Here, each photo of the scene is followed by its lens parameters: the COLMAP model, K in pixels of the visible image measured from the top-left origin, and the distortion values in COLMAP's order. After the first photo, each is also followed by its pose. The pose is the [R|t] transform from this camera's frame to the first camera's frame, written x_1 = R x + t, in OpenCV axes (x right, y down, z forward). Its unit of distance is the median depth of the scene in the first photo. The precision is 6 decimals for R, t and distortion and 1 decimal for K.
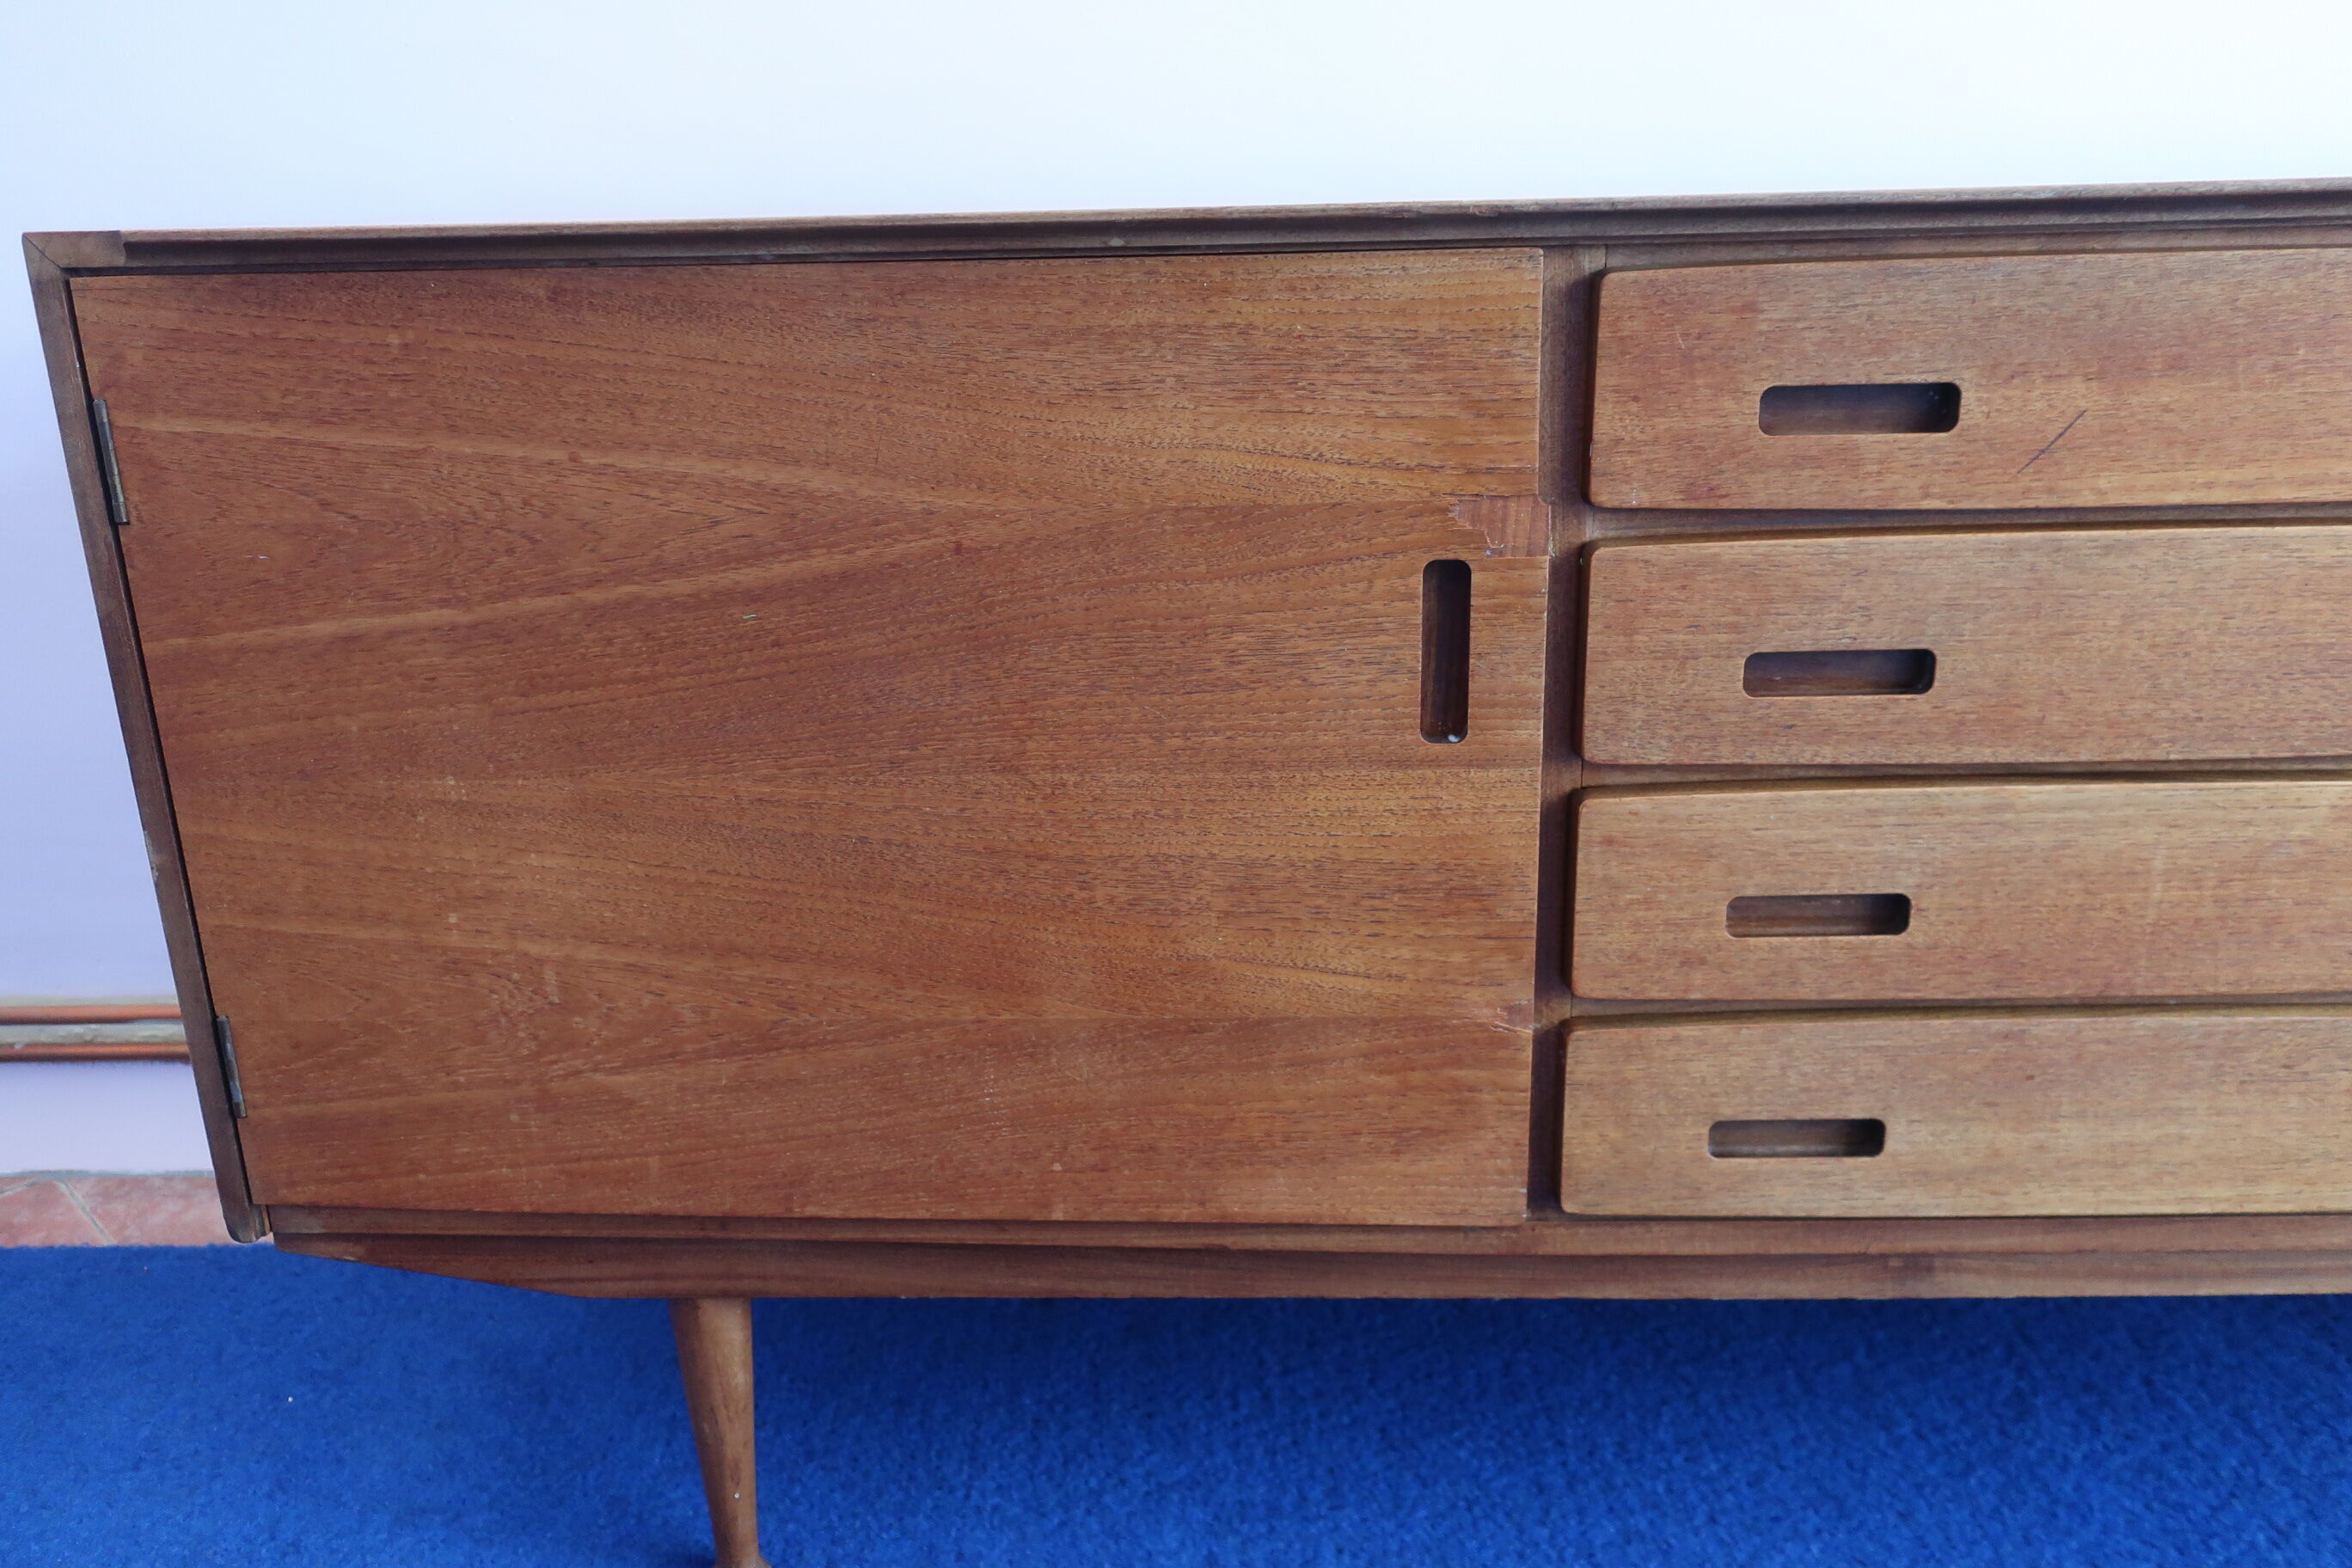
lens RADIAL K [[1847.1, 0, 1170.1], [0, 1847.1, 774.4], [0, 0, 1]] dist [0.005189, 0.001257]
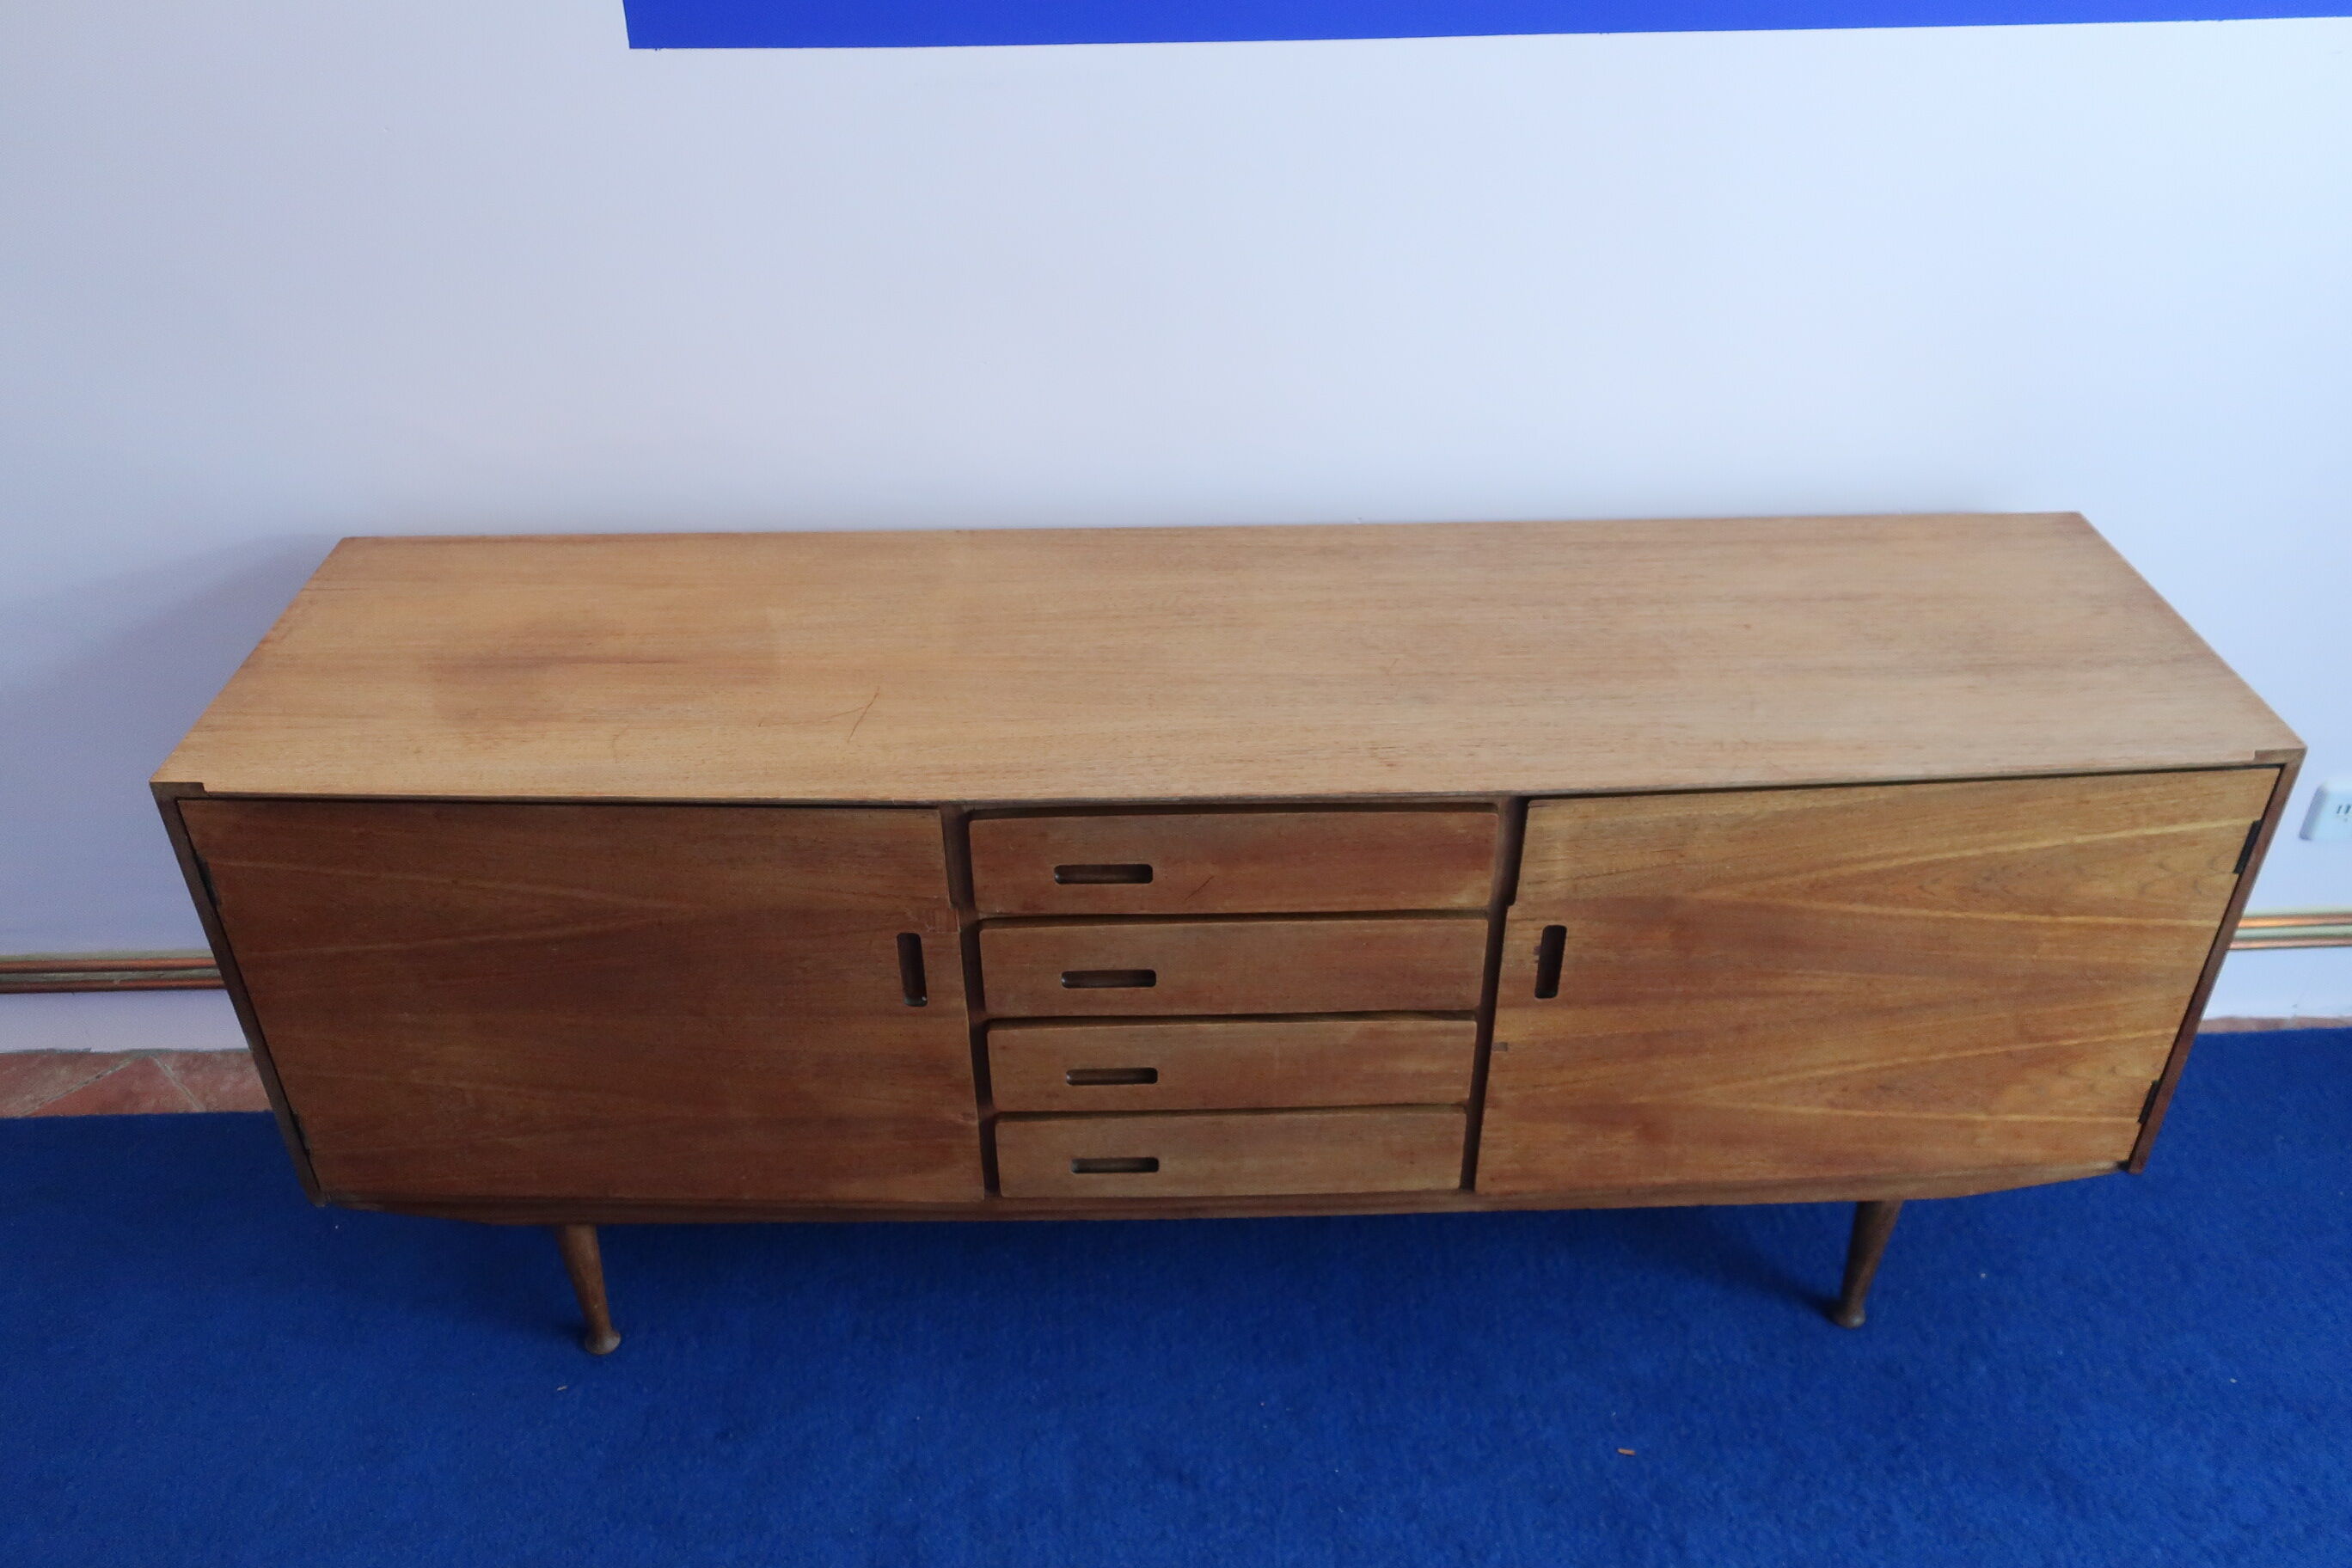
lens RADIAL K [[1847.1, 0, 1164.7], [0, 1847.1, 776.0], [0, 0, 1]] dist [0.005189, 0.001257]
pose [[0.999038, -0.010619, 0.042553, 0.329196], [-0.001398, 0.962042, 0.272898, -0.787941], [-0.043836, -0.272695, 0.961101, -0.839283]]
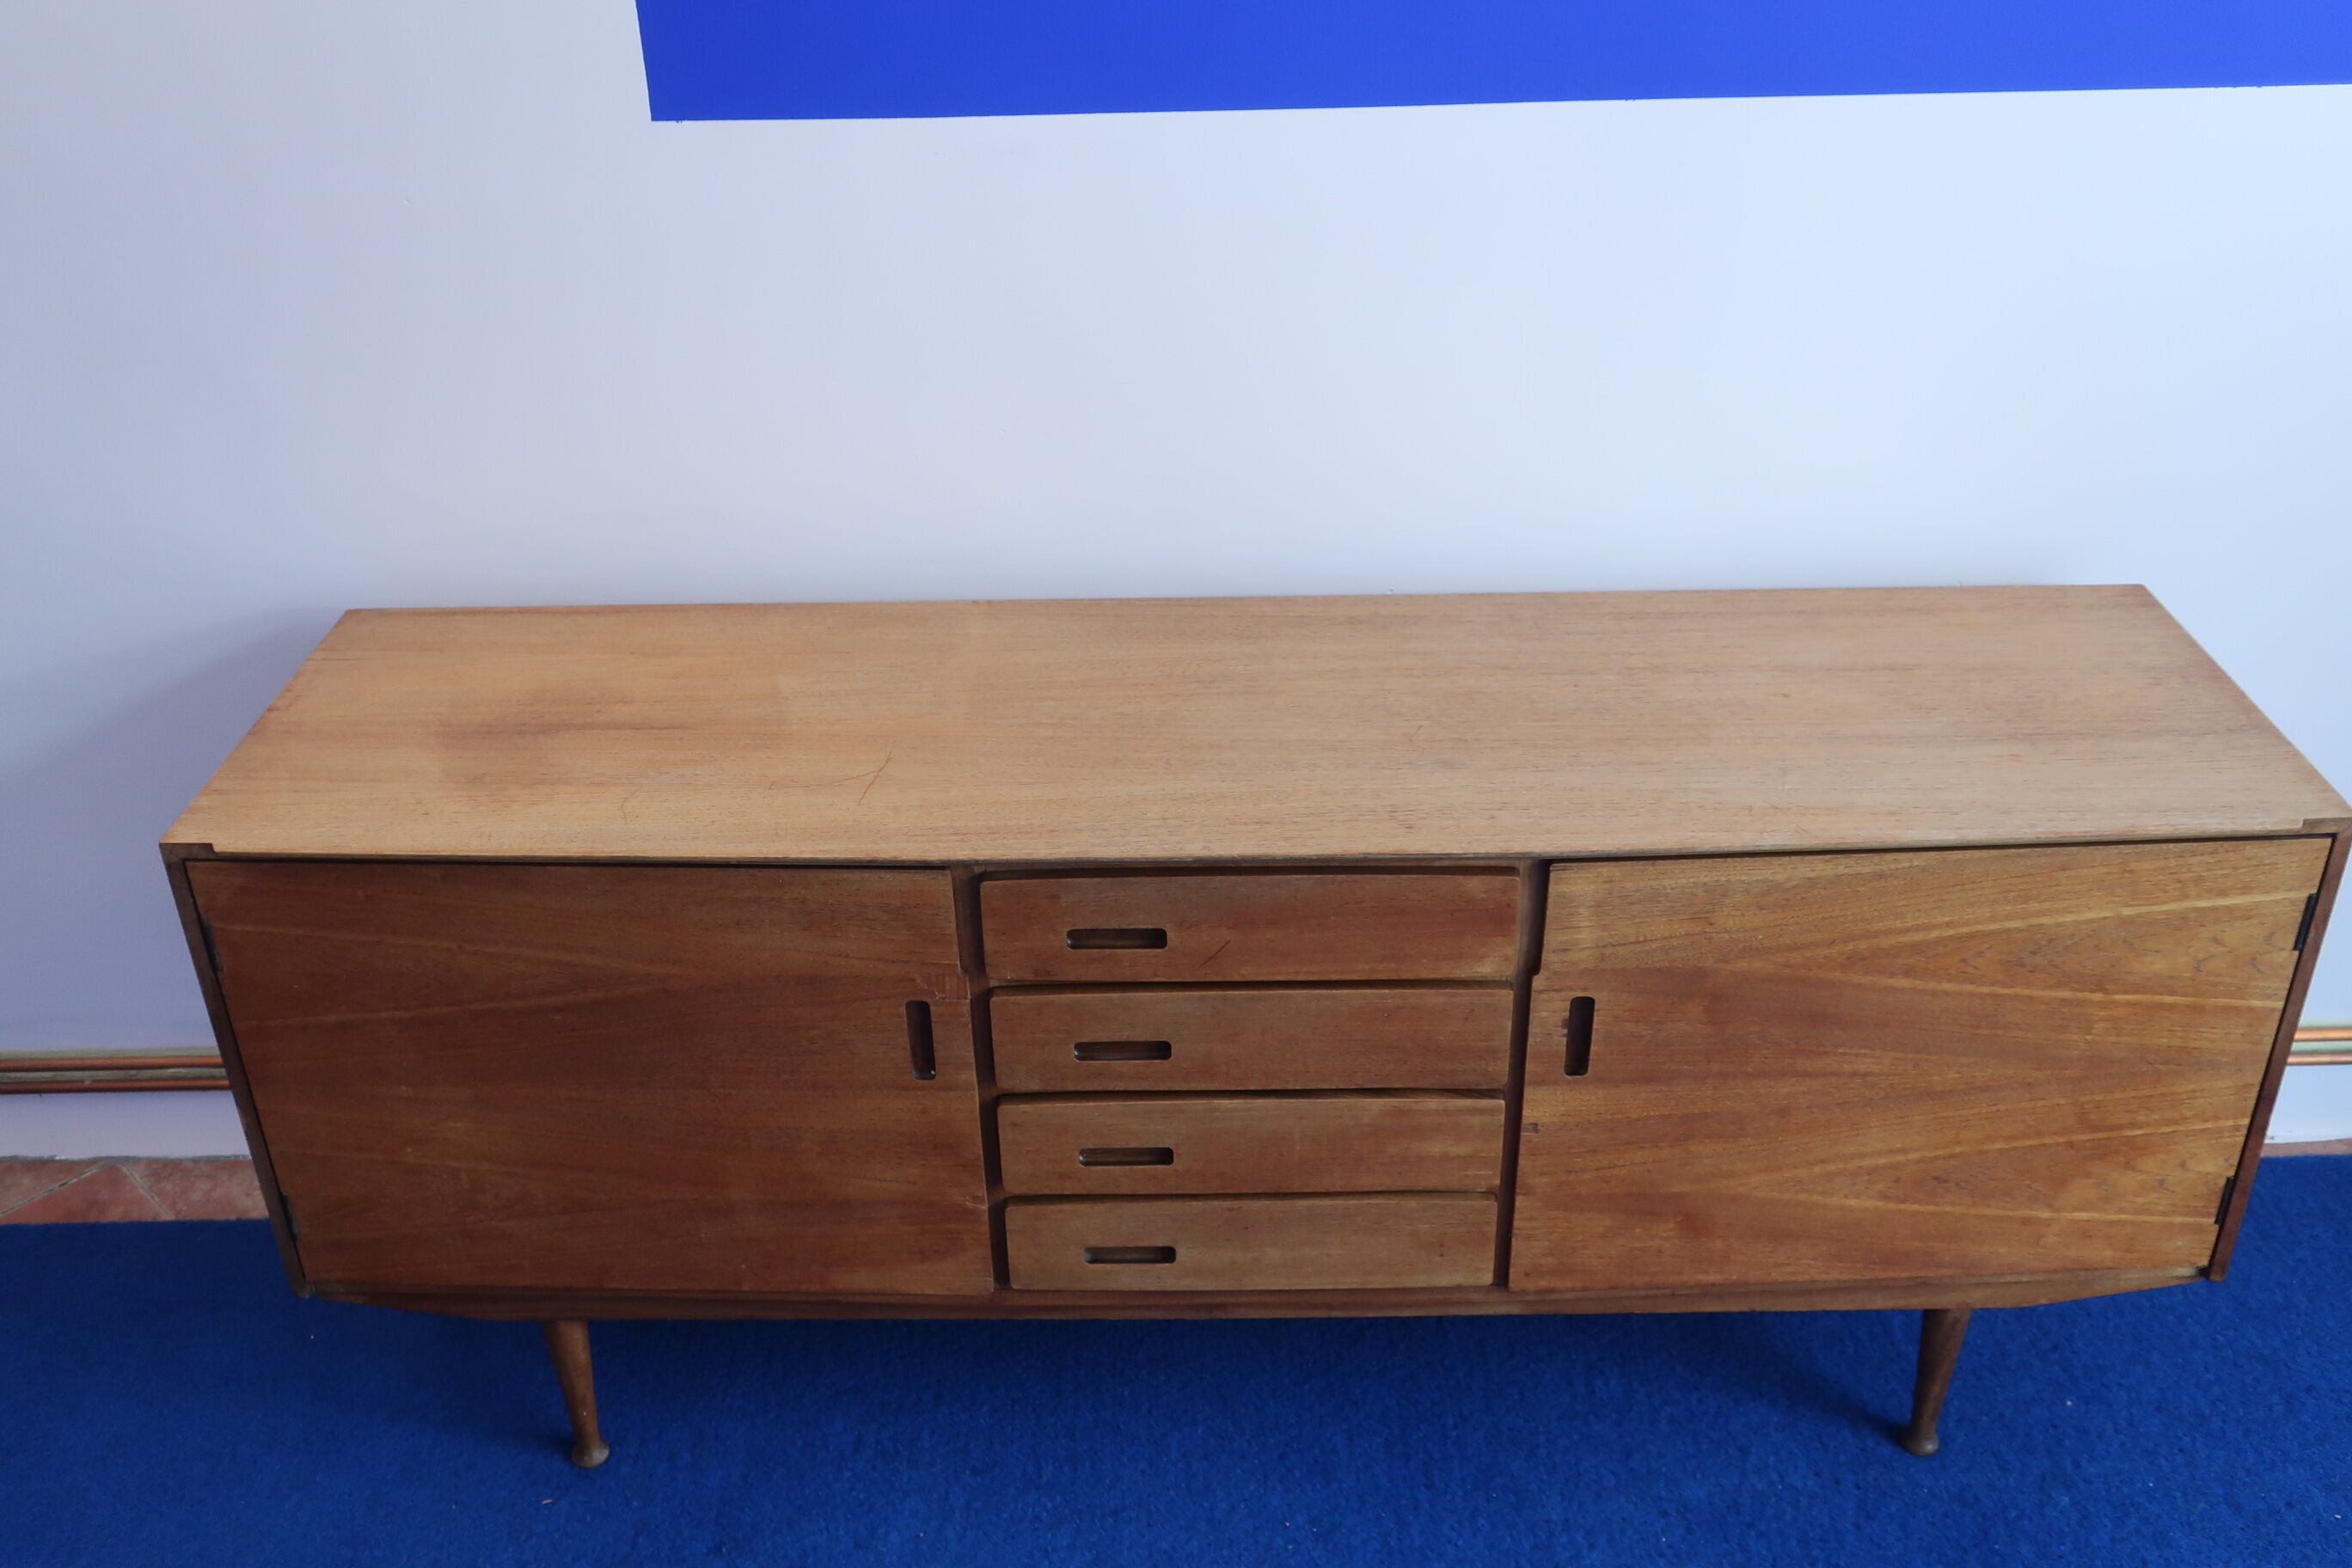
lens RADIAL K [[2119.6, 0, 1164.1], [0, 2119.6, 783.0], [0, 0, 1]] dist [0.020927, -0.019708]
pose [[0.999860, -0.004187, 0.016214, 0.359281], [0.000811, 0.979214, 0.202828, -0.760218], [-0.016727, -0.202787, 0.979080, -1.094182]]
